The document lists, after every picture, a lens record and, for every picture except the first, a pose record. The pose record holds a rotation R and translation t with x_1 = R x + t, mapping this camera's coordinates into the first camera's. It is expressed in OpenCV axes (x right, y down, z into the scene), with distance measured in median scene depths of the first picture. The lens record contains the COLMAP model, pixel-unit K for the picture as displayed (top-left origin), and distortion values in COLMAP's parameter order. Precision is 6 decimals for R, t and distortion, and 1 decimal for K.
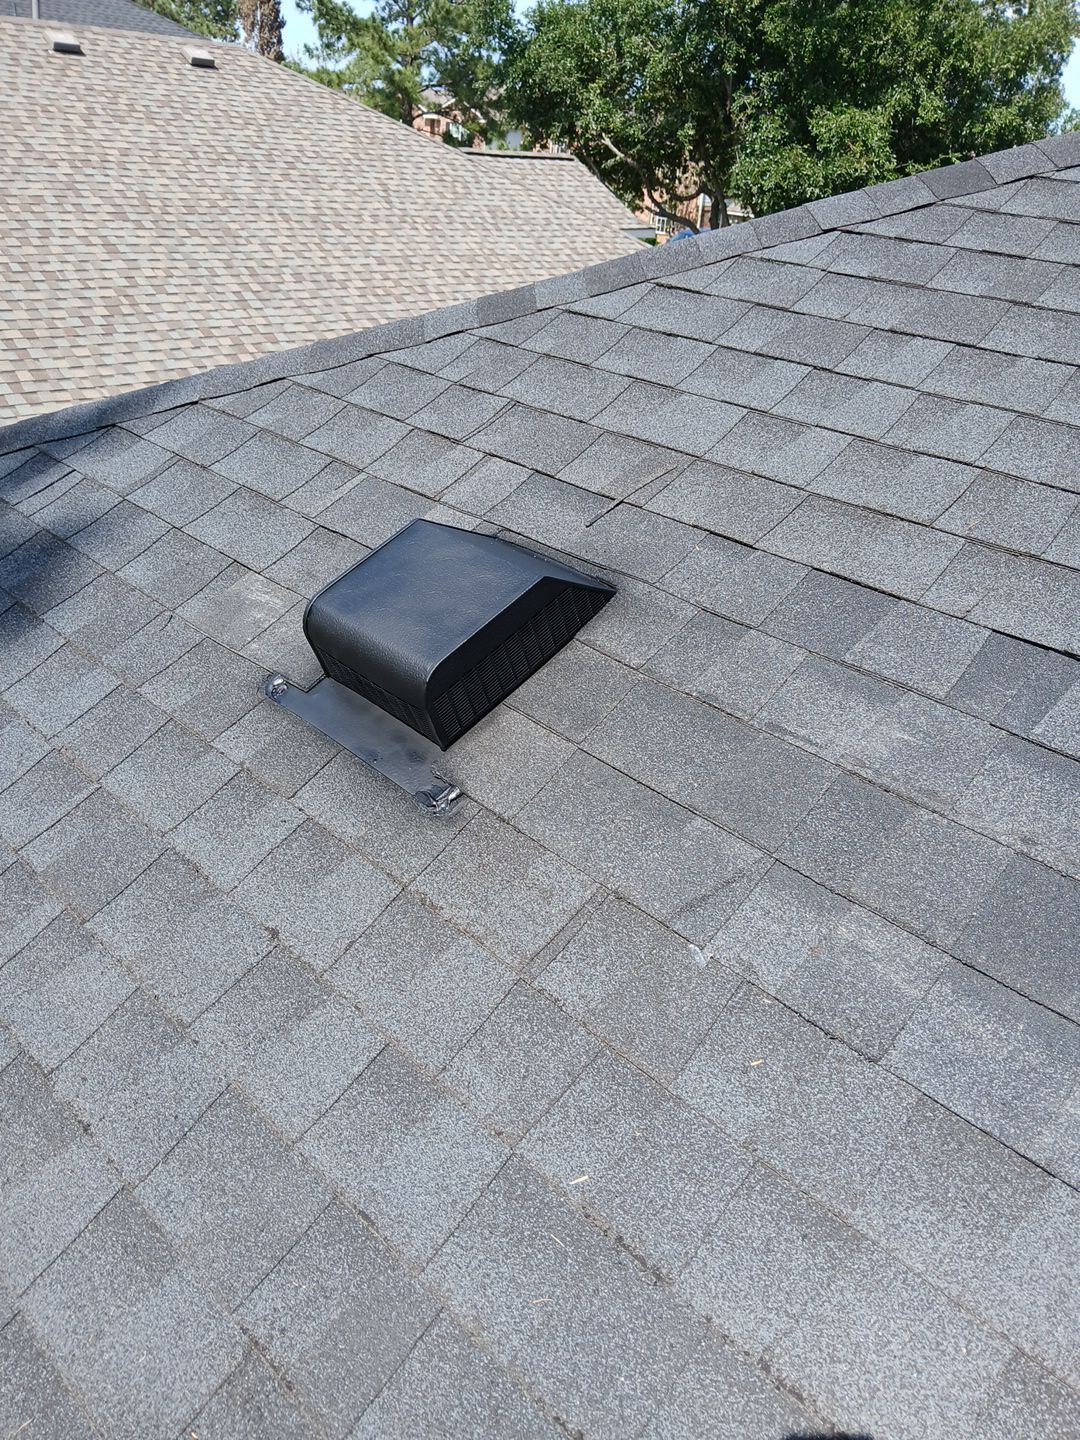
lens RADIAL K [[1160.4, 0, 491.3], [0, 1160.4, 727.5], [0, 0, 1]] dist [0.037364, -0.092158]
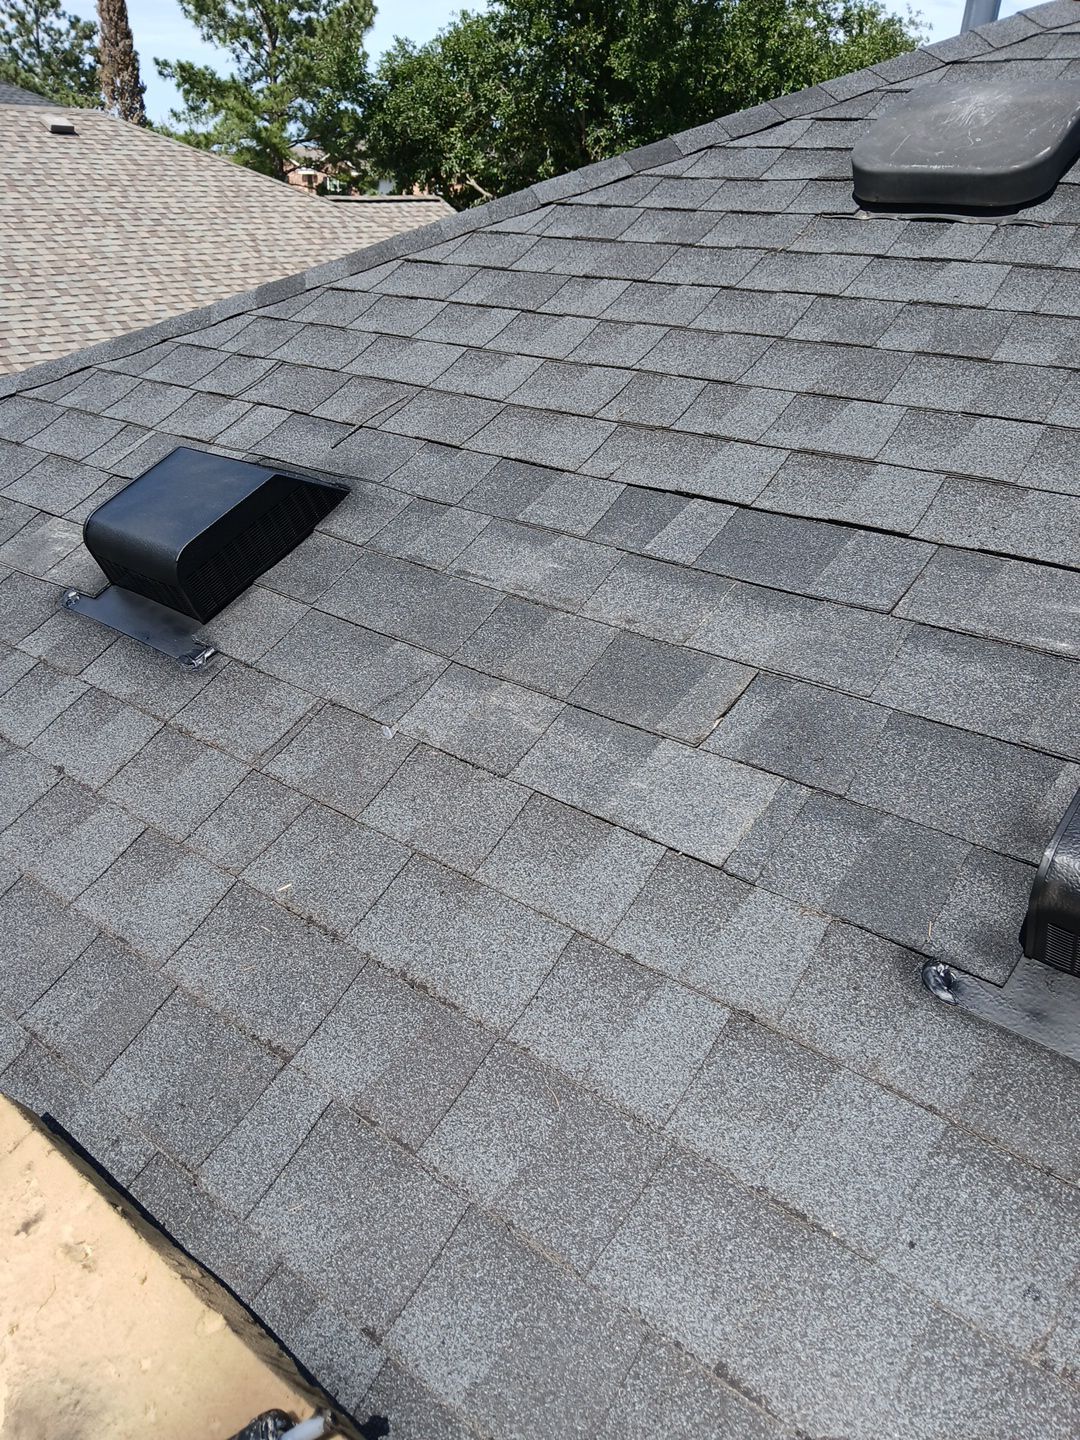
lens RADIAL K [[1160.4, 0, 501.7], [0, 1160.4, 734.9], [0, 0, 1]] dist [0.037364, -0.092158]
pose [[0.993433, -0.091414, 0.068814, 0.170049], [0.093386, 0.995290, -0.026014, 0.192688], [-0.066112, 0.032270, 0.997290, -0.219297]]
